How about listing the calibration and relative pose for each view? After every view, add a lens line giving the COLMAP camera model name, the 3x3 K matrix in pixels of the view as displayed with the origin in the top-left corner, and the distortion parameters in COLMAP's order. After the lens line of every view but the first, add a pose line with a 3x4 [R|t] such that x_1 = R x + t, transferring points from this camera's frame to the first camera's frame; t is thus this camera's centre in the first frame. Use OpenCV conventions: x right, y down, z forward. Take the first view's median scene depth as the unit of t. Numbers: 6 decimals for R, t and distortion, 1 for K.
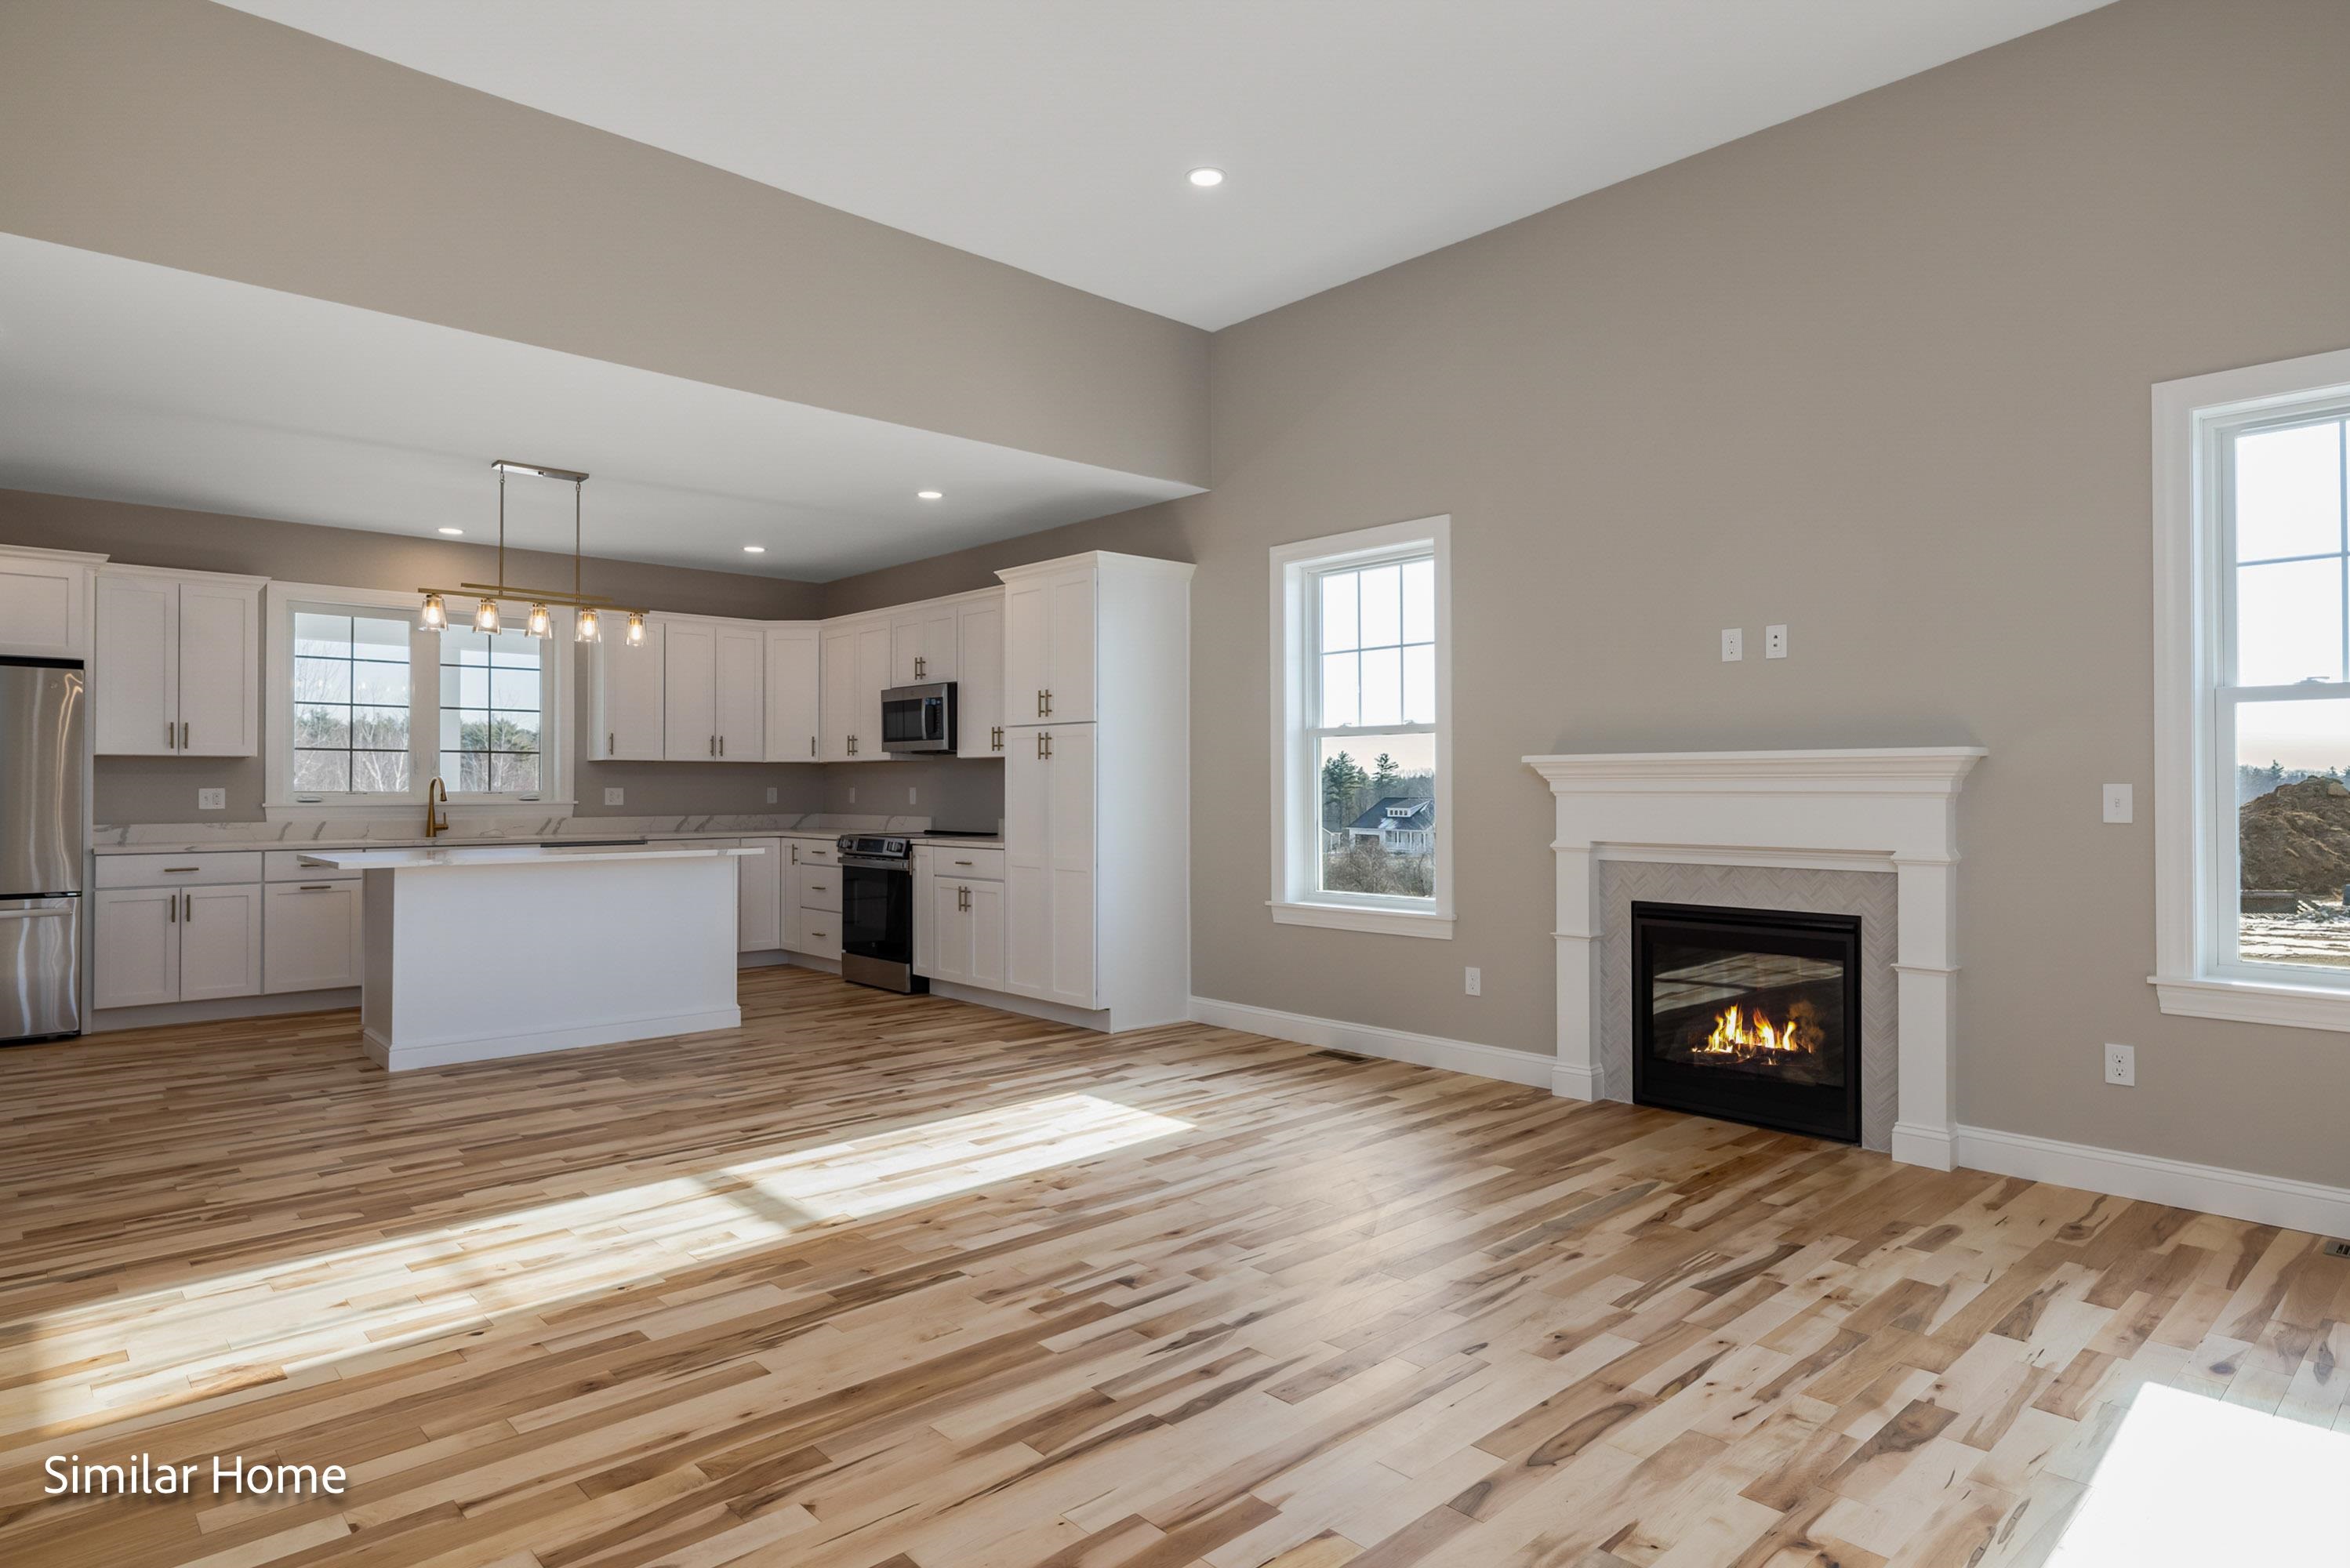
lens RADIAL K [[1309.4, 0, 1176.9], [0, 1309.4, 777.3], [0, 0, 1]] dist [-0.001184, -0.000663]
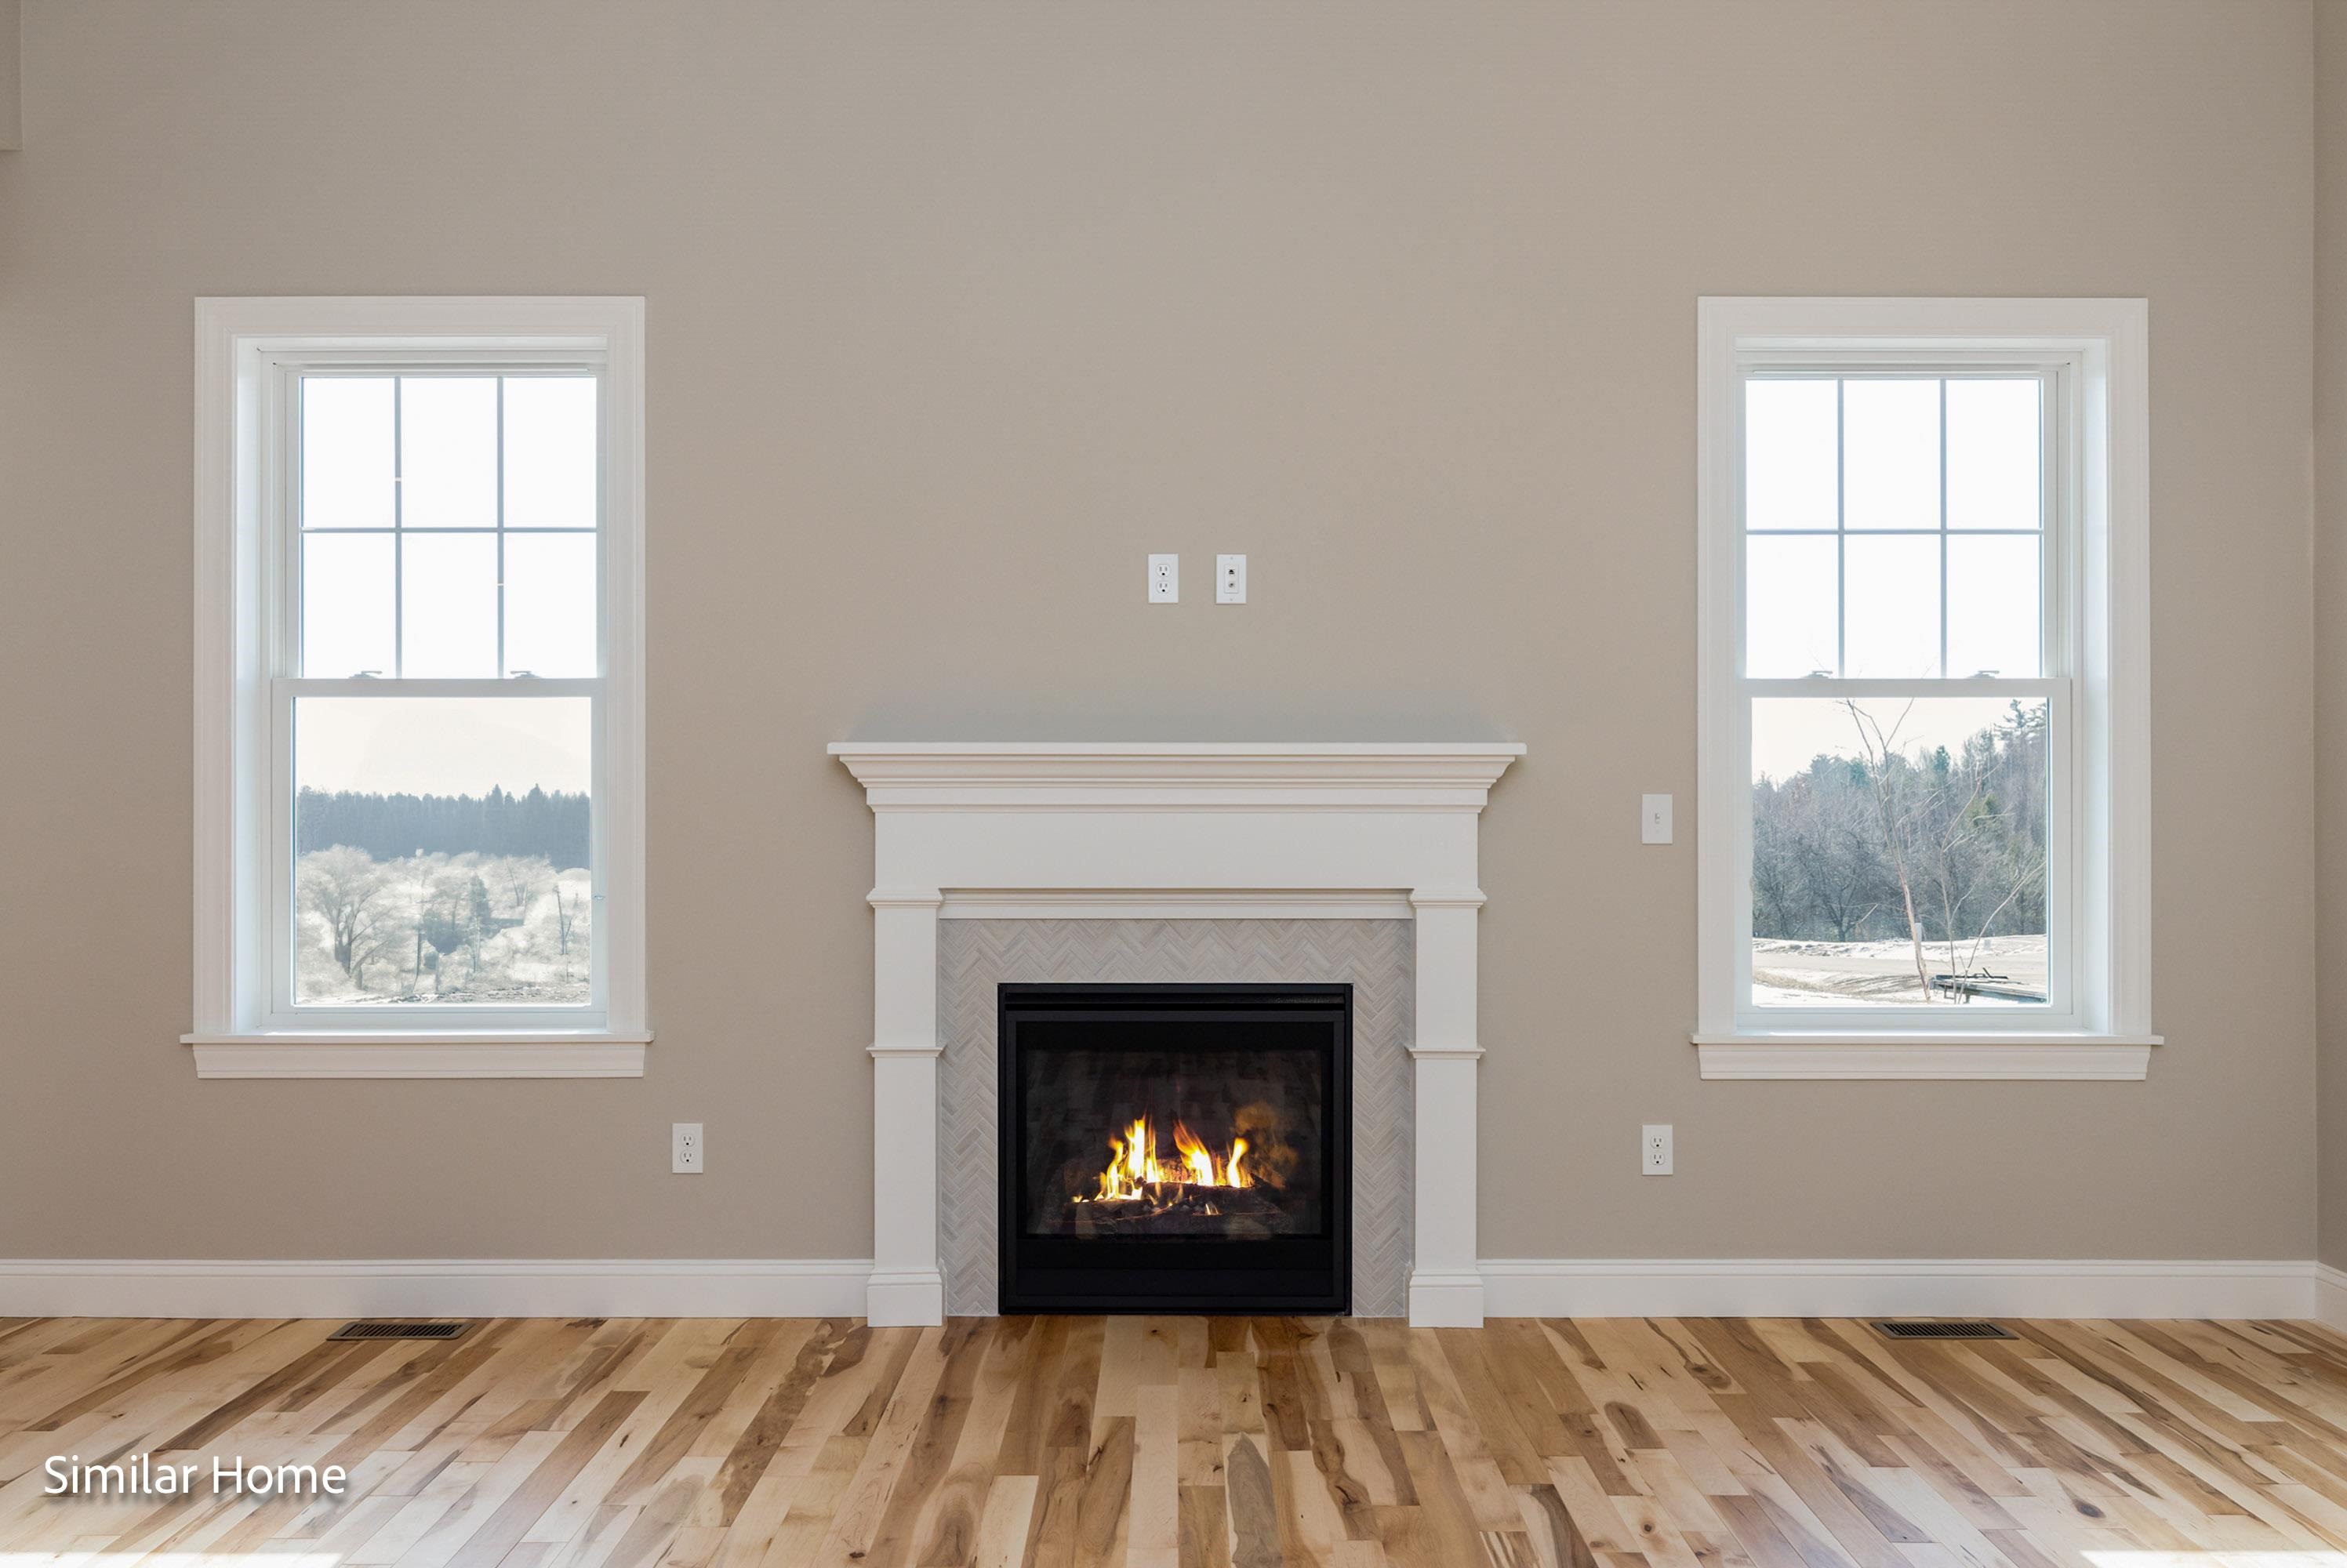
lens RADIAL K [[1942.8, 0, 1173.5], [0, 1942.8, 784.0], [0, 0, 1]] dist [-0.003361, 0.007868]
pose [[0.680692, 0.006981, 0.732537, -0.288596], [-0.006642, 0.999972, -0.003359, 0.004076], [-0.732540, -0.002579, 0.680719, 0.355402]]
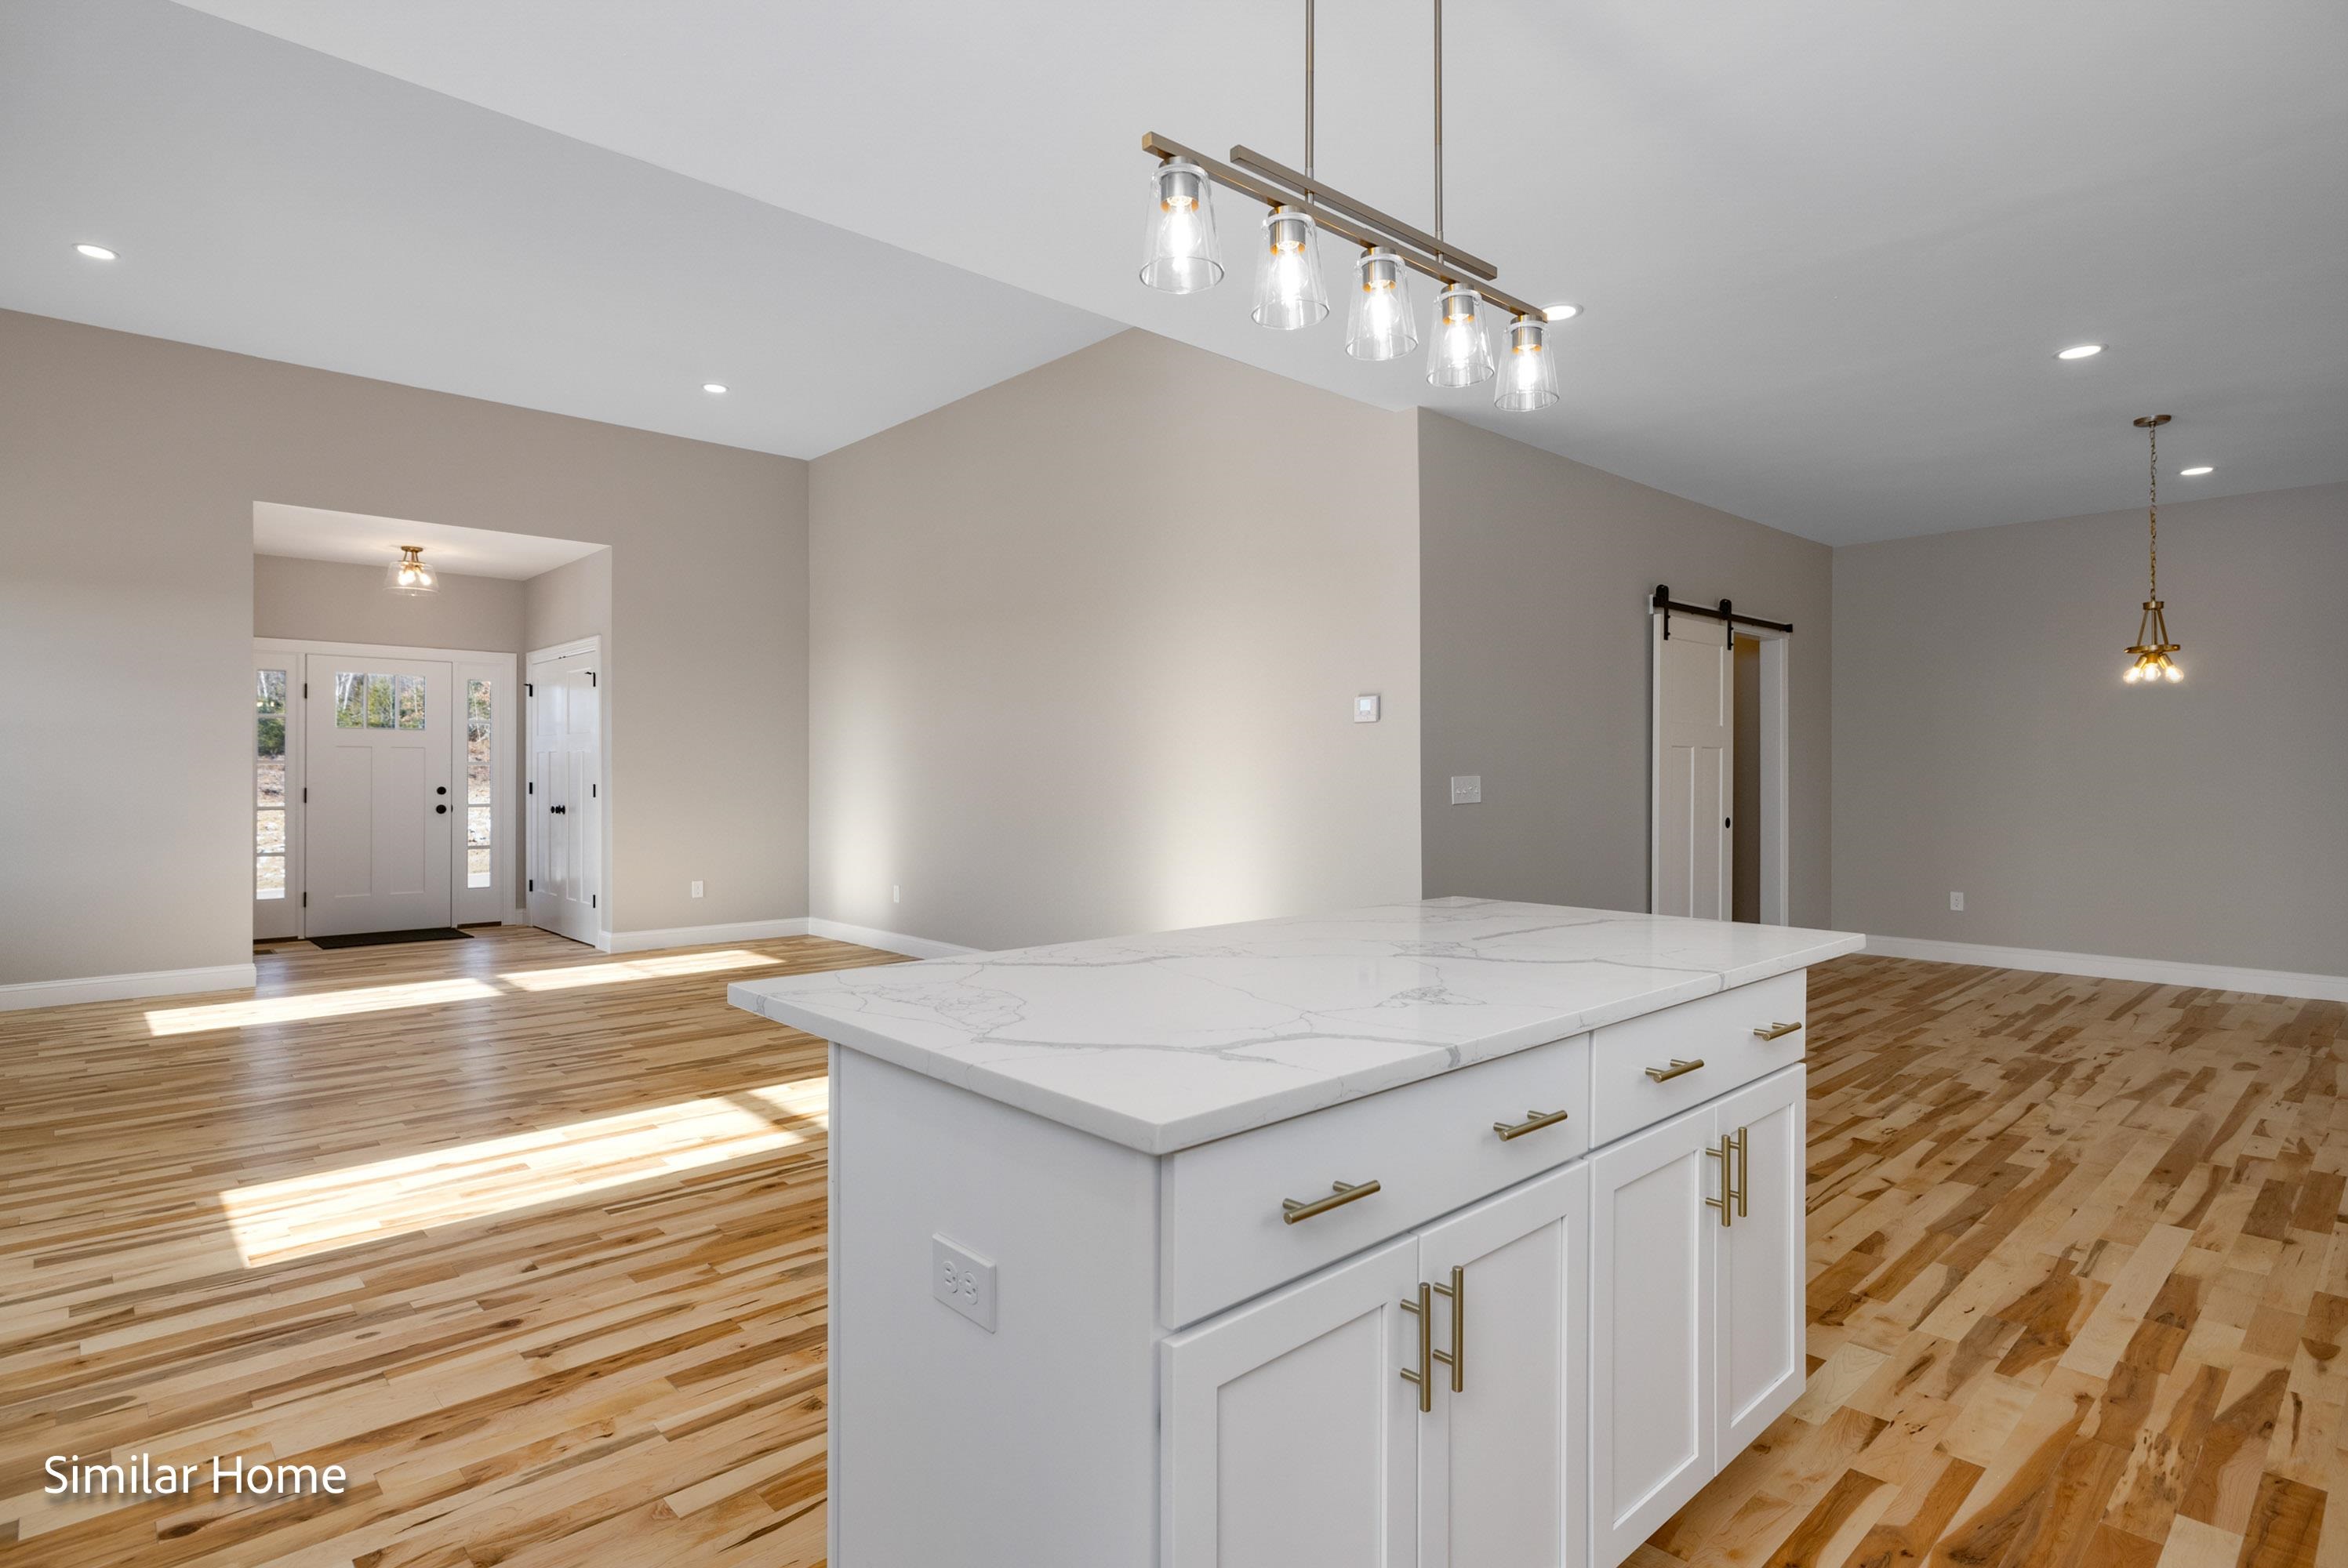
lens RADIAL K [[1205.0, 0, 1175.6], [0, 1205.0, 770.9], [0, 0, 1]] dist [-0.000810, -0.000016]
pose [[-0.999983, -0.001531, -0.005690, -0.591522], [-0.001496, 0.999980, -0.006093, 0.011568], [0.005699, -0.006084, -0.999965, 1.817030]]
